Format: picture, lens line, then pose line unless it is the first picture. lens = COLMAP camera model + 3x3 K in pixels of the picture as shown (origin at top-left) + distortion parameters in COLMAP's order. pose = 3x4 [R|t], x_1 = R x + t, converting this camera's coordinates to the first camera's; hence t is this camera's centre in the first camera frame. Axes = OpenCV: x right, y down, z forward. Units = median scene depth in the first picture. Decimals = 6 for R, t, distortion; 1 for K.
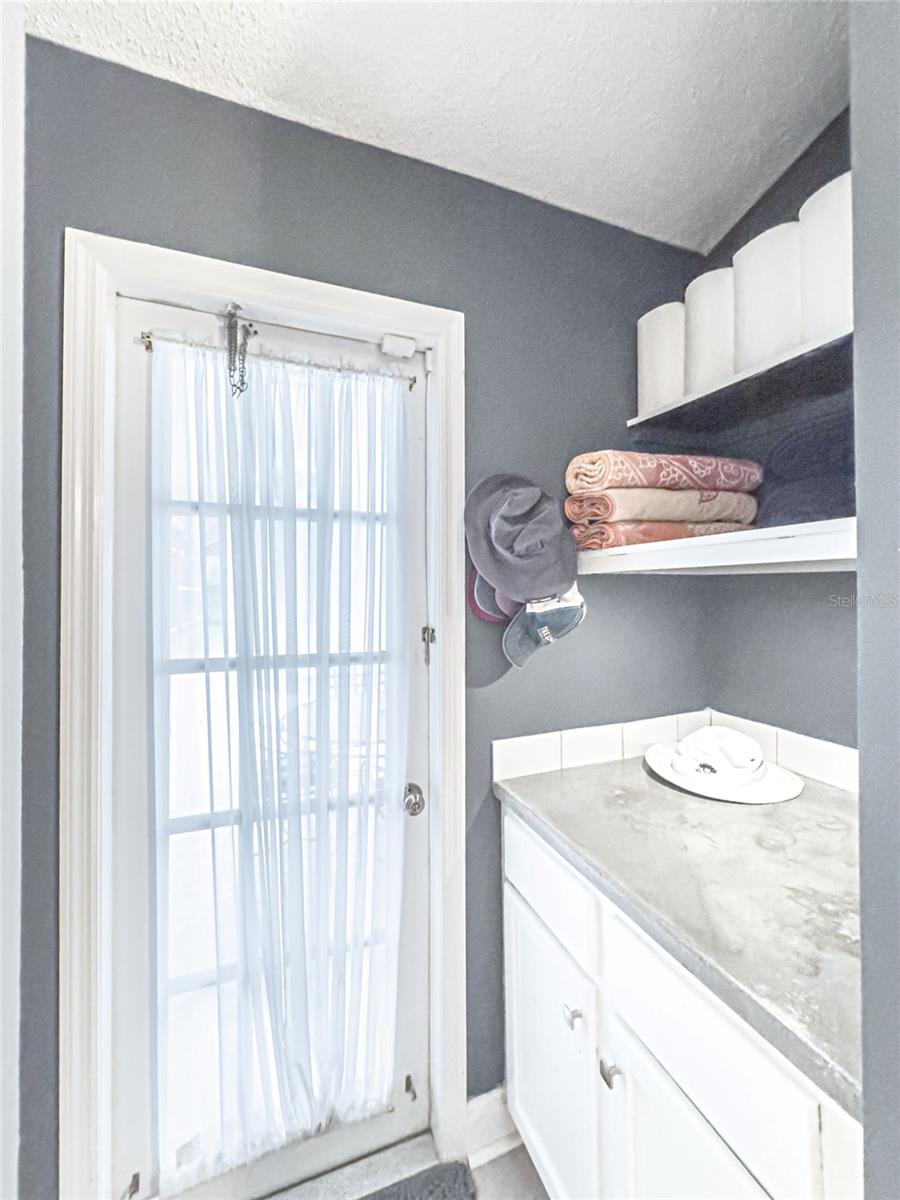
lens RADIAL K [[484.8, 0, 450.7], [0, 484.8, 586.9], [0, 0, 1]] dist [0.000705, 0.000515]
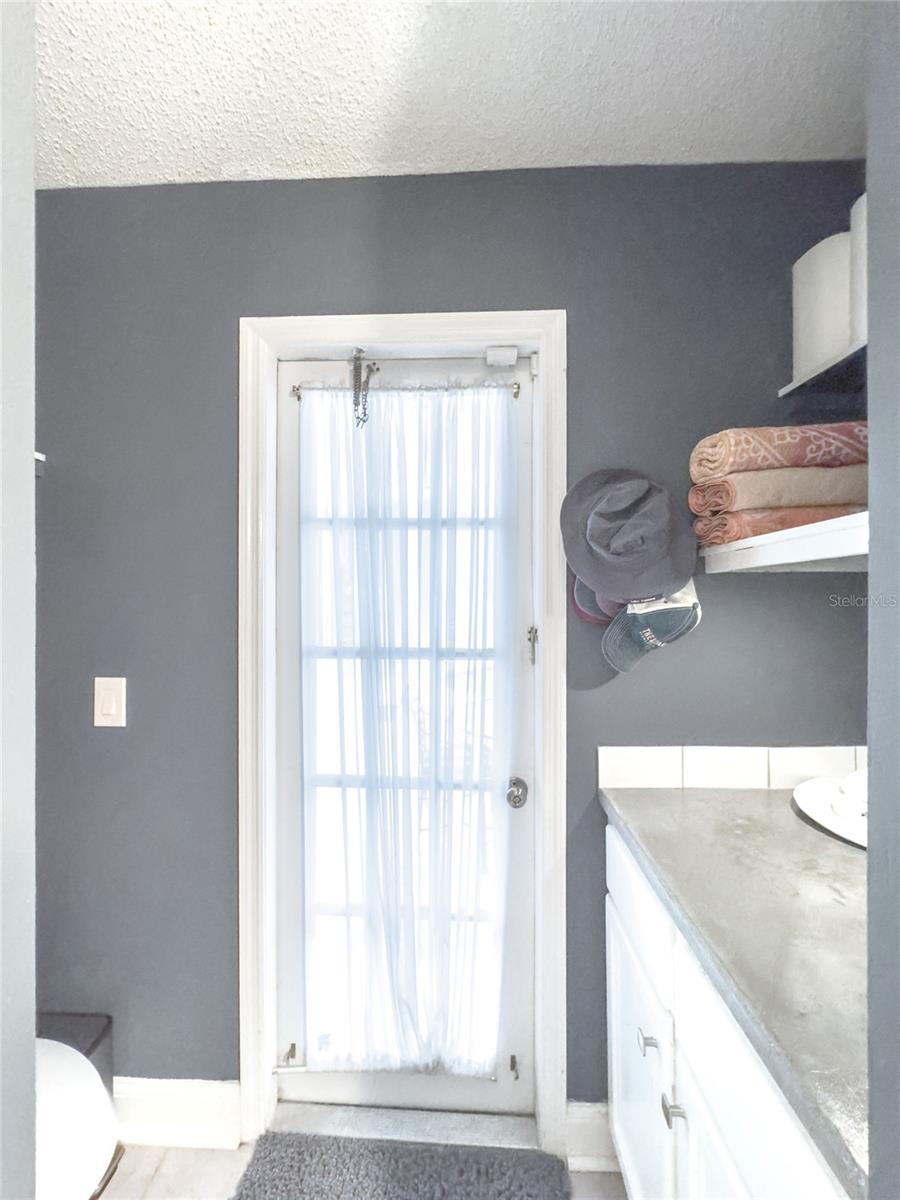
lens RADIAL K [[477.7, 0, 450.0], [0, 477.7, 600.0], [0, 0, 1]] dist [0.000051, -0.000099]
pose [[0.919637, 0.003235, -0.392756, 0.199097], [0.000616, 0.999953, 0.009679, 0.016720], [0.392769, -0.009143, 0.919592, 0.009681]]
